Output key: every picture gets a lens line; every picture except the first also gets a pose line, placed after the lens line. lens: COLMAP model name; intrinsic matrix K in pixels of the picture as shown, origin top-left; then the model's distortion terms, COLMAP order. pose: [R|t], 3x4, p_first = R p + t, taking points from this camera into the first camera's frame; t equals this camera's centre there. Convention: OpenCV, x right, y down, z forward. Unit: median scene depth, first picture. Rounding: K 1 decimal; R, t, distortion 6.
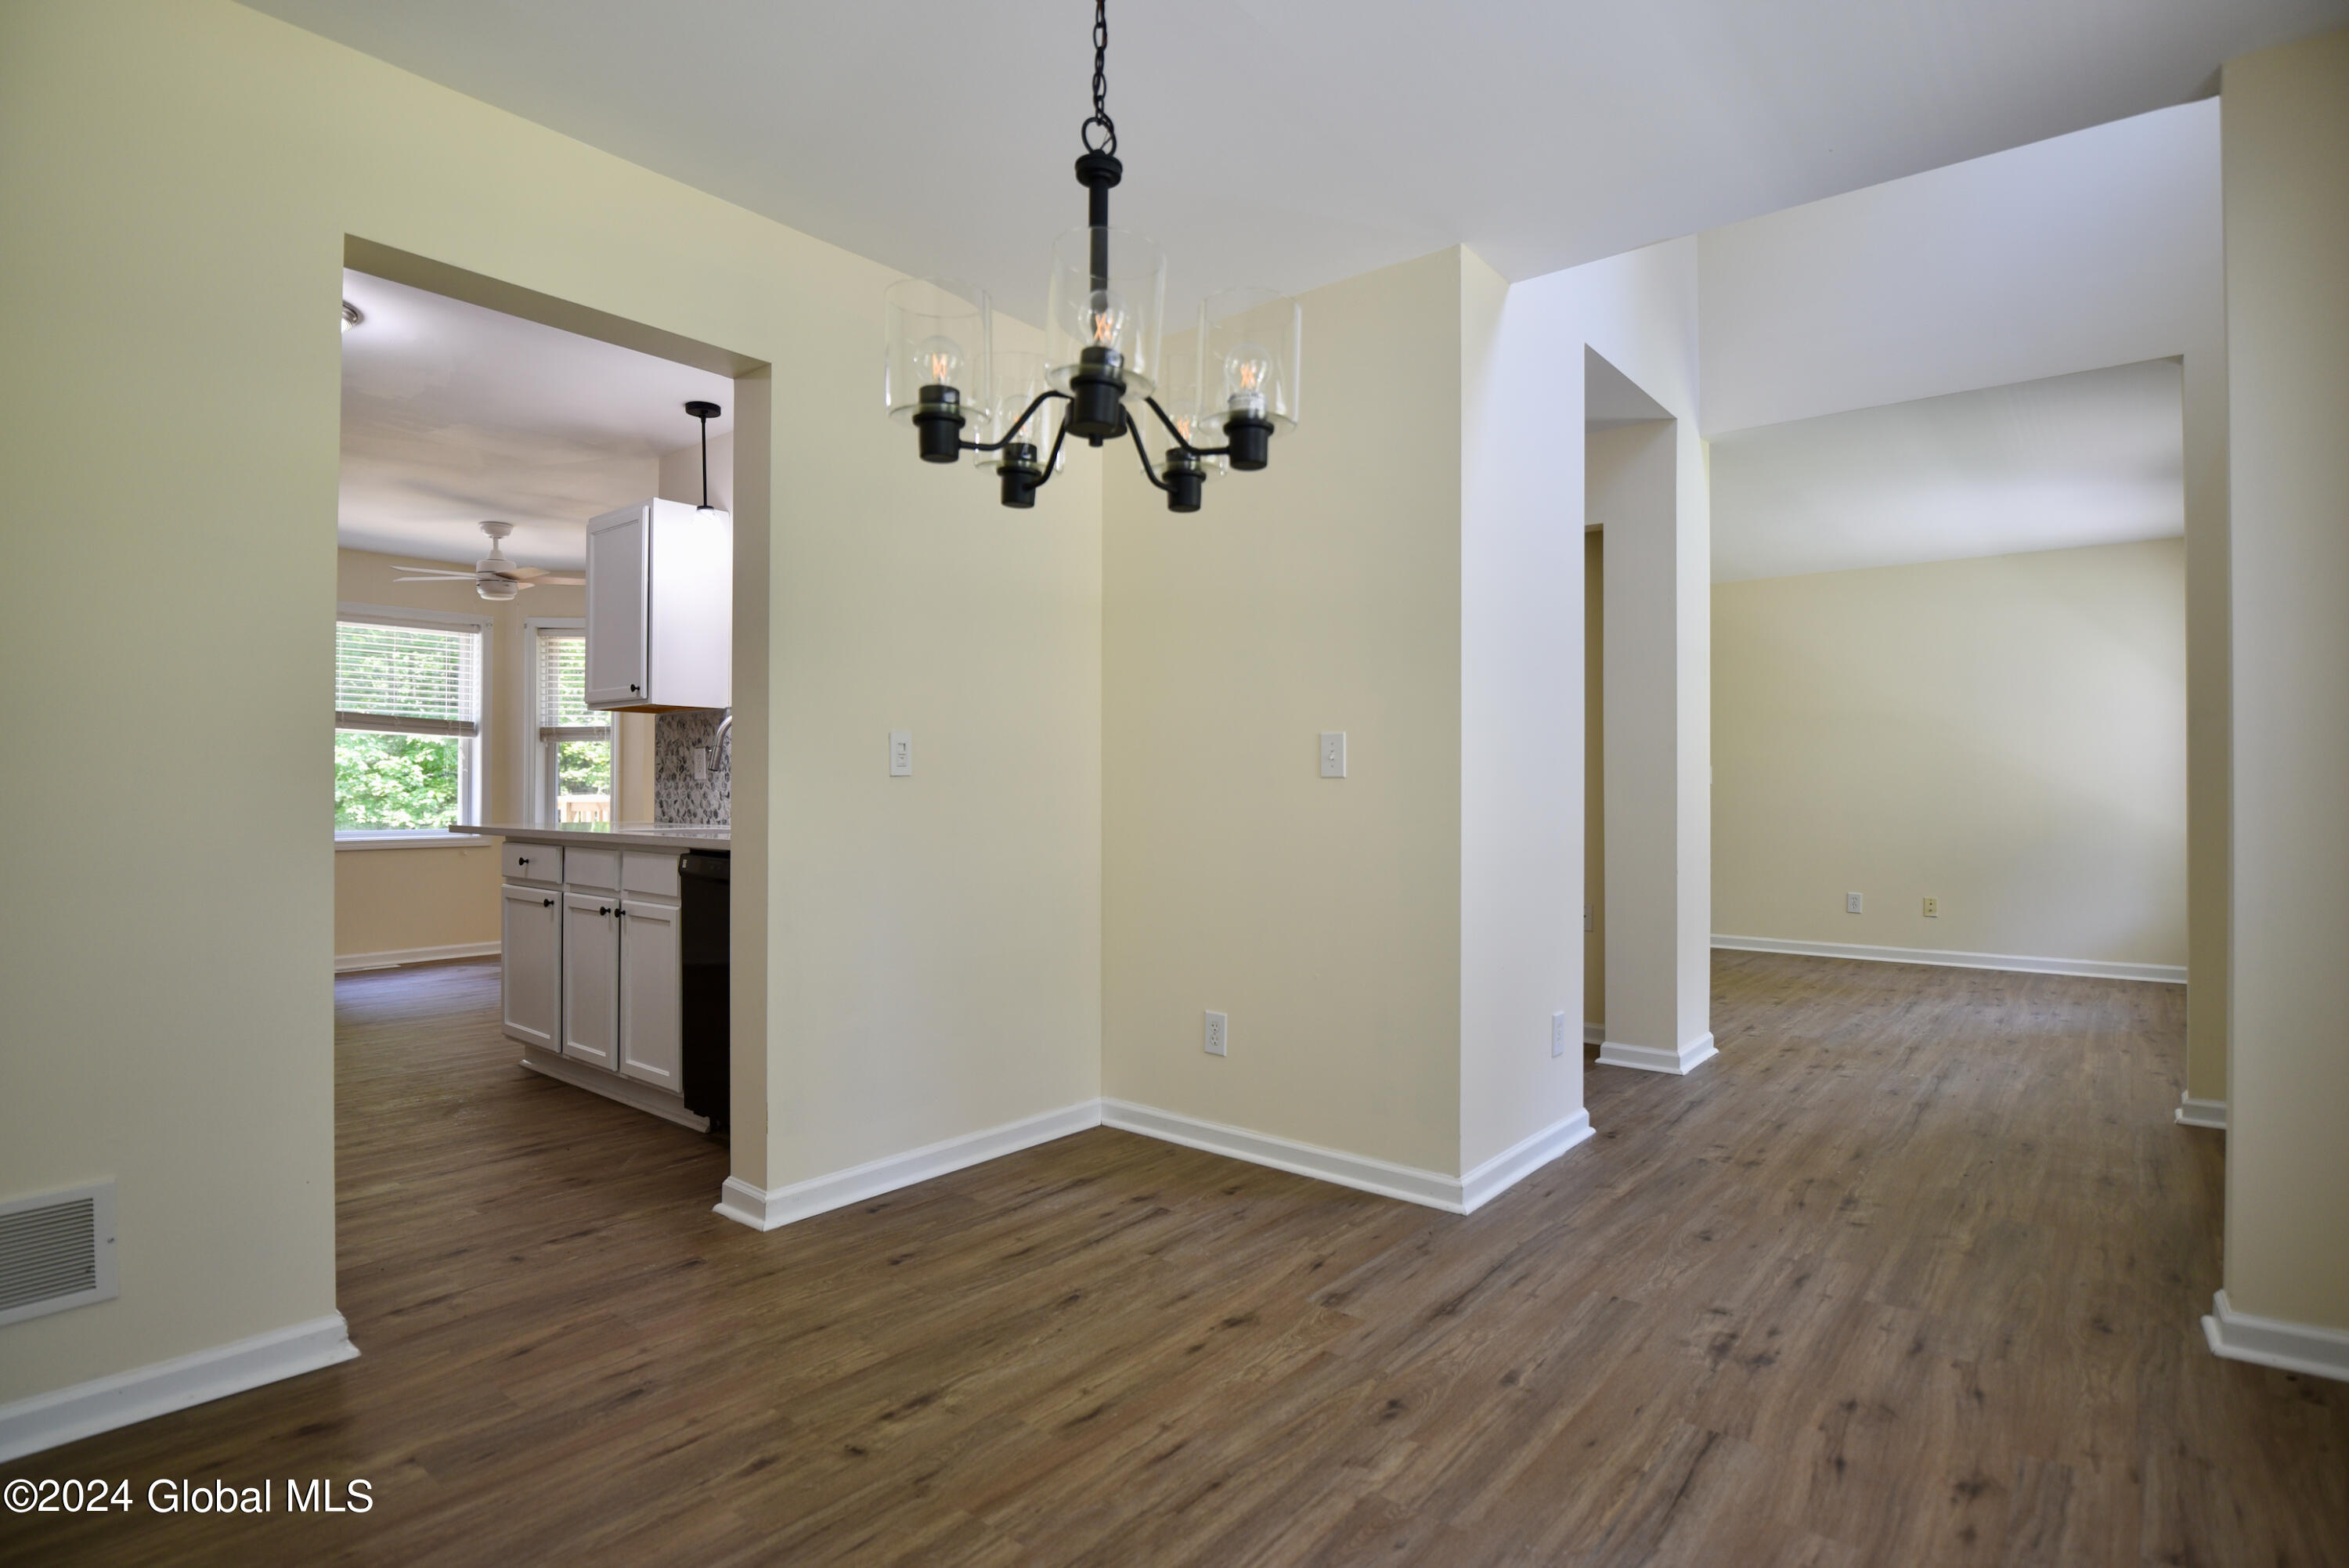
lens RADIAL K [[1149.4, 0, 1179.5], [0, 1149.4, 784.7], [0, 0, 1]] dist [-0.029072, -0.001855]
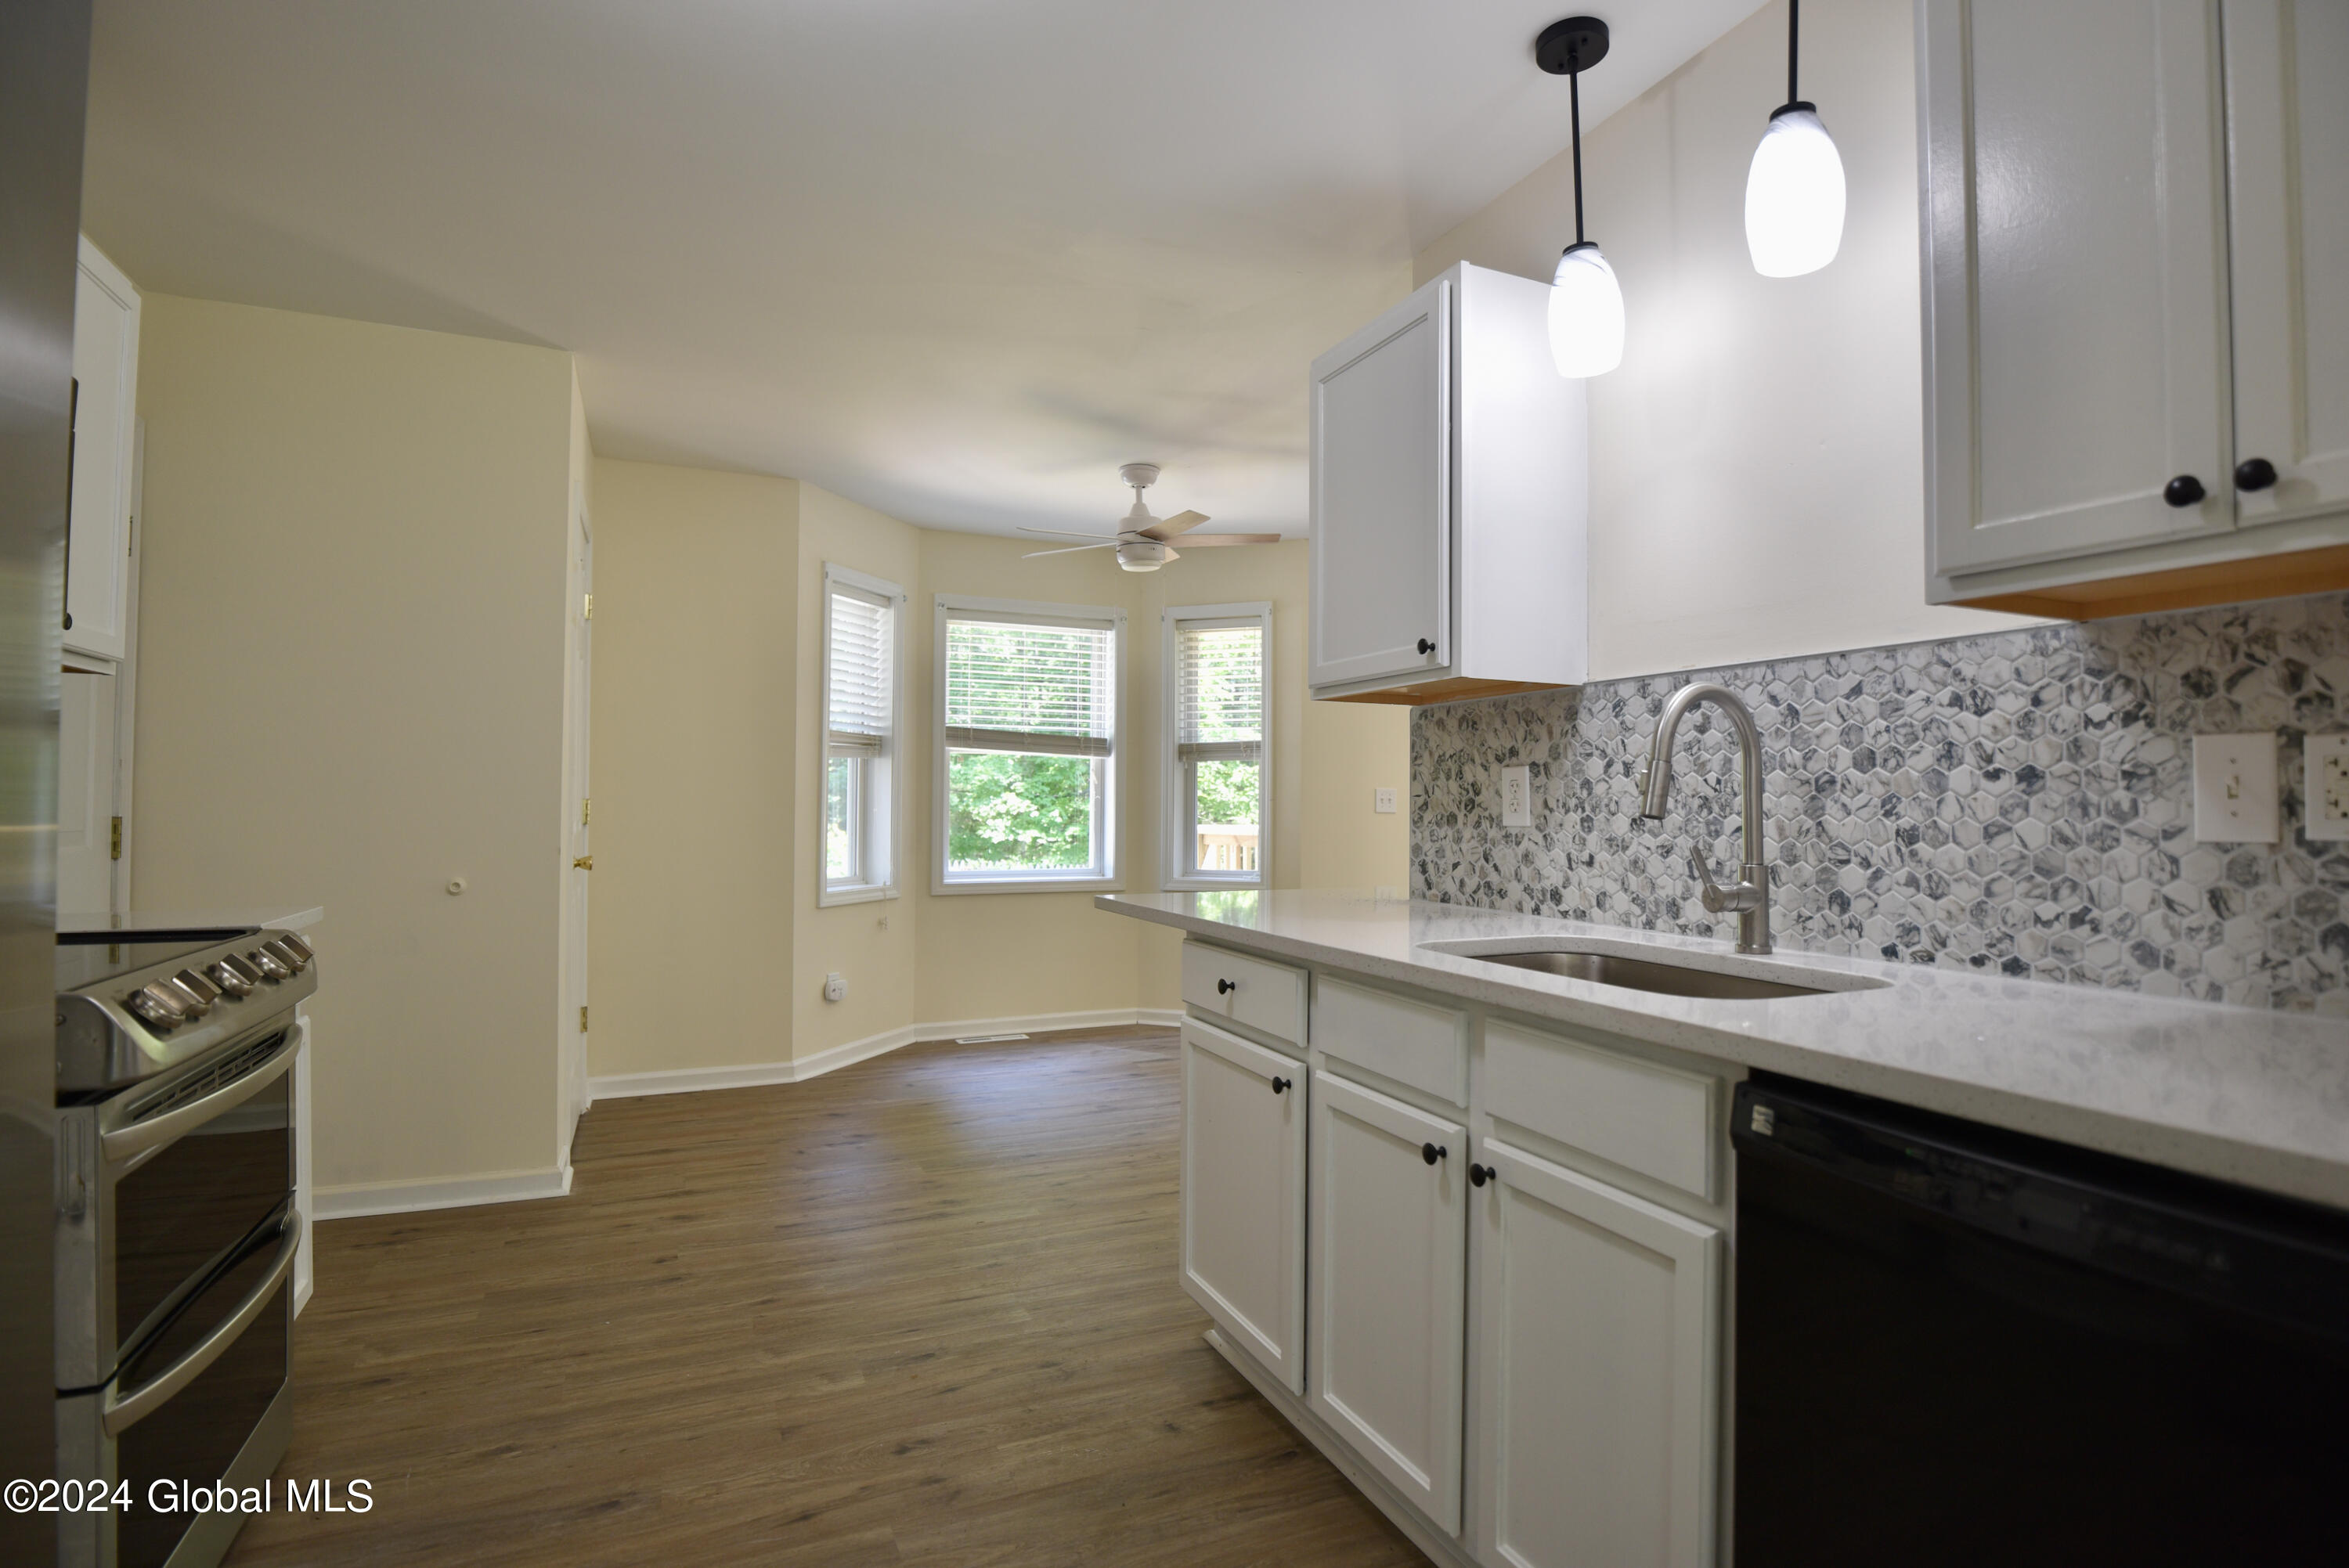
lens RADIAL K [[1149.4, 0, 1179.5], [0, 1149.4, 784.7], [0, 0, 1]] dist [-0.029072, -0.001855]
pose [[0.888958, -0.003354, -0.457977, -0.301670], [-0.003948, 0.999880, -0.014985, -0.014463], [0.457972, 0.015129, 0.888838, 0.444691]]
